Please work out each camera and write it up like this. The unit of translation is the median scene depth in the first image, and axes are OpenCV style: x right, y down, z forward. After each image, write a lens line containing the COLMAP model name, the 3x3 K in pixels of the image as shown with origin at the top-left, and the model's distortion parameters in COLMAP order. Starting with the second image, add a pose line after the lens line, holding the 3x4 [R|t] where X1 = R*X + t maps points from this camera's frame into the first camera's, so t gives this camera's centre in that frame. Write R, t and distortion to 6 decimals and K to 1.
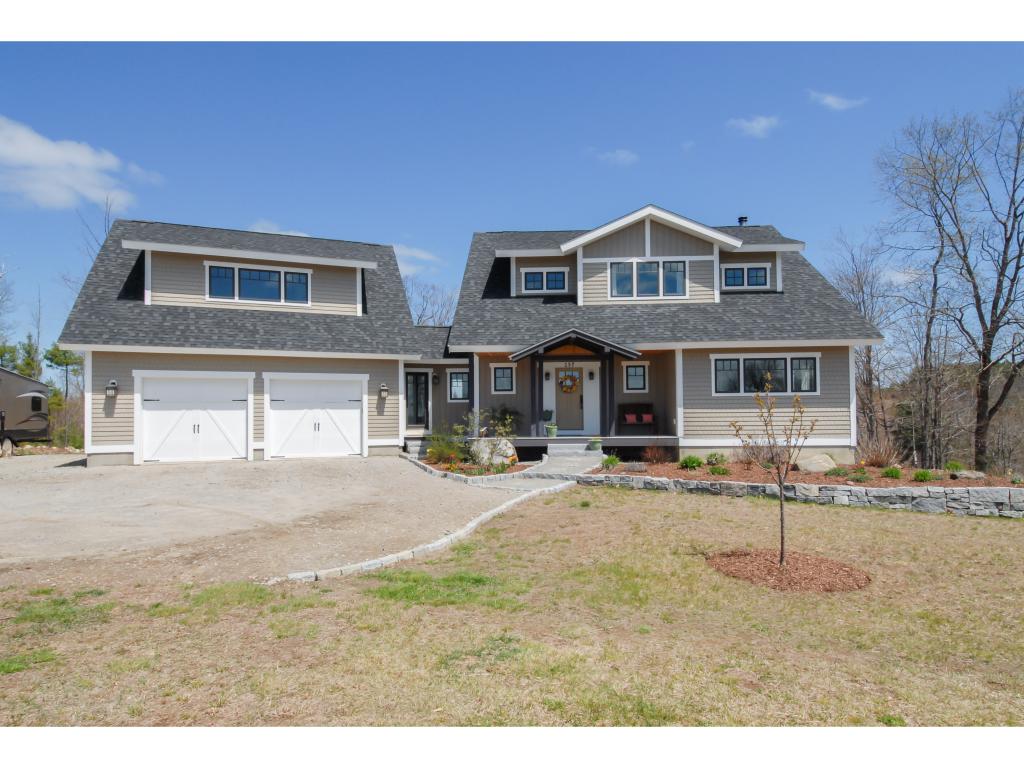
lens RADIAL K [[579.1, 0, 512.8], [0, 579.1, 400.5], [0, 0, 1]] dist [0.024716, -0.038952]
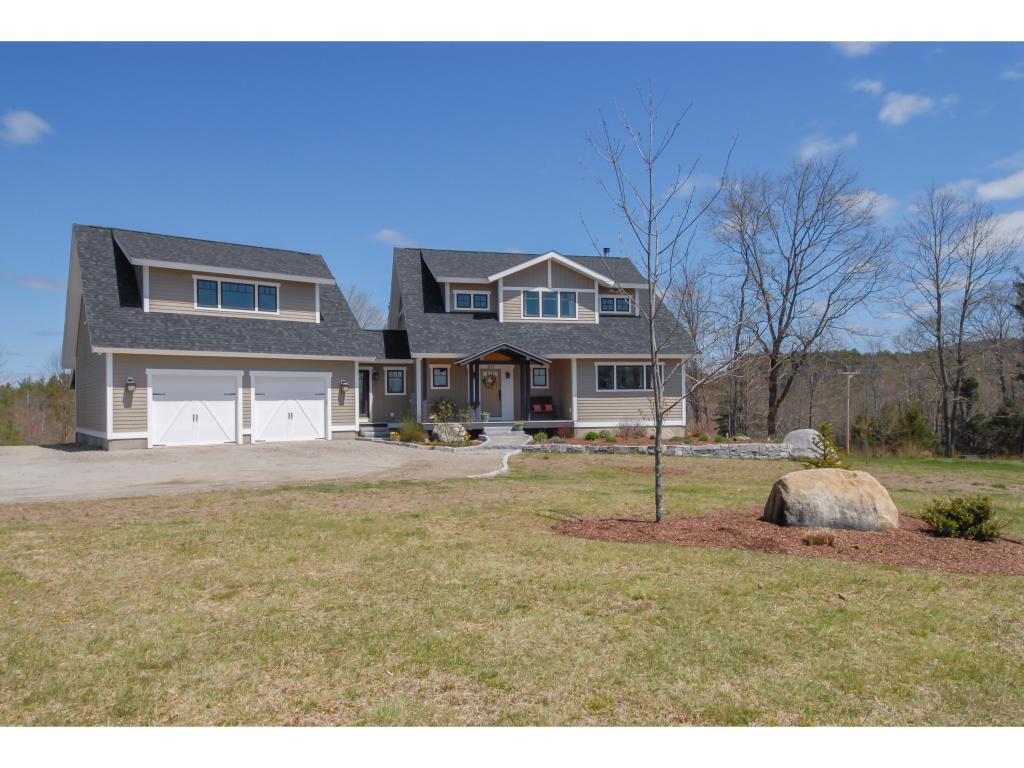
lens RADIAL K [[713.8, 0, 512.0], [0, 713.8, 384.0], [0, 0, 1]] dist [-0.001915, -0.000371]
pose [[0.956950, 0.005159, 0.290207, -0.329206], [-0.004435, 0.999985, -0.003150, -0.018419], [-0.290219, 0.001728, 0.956959, -0.557109]]
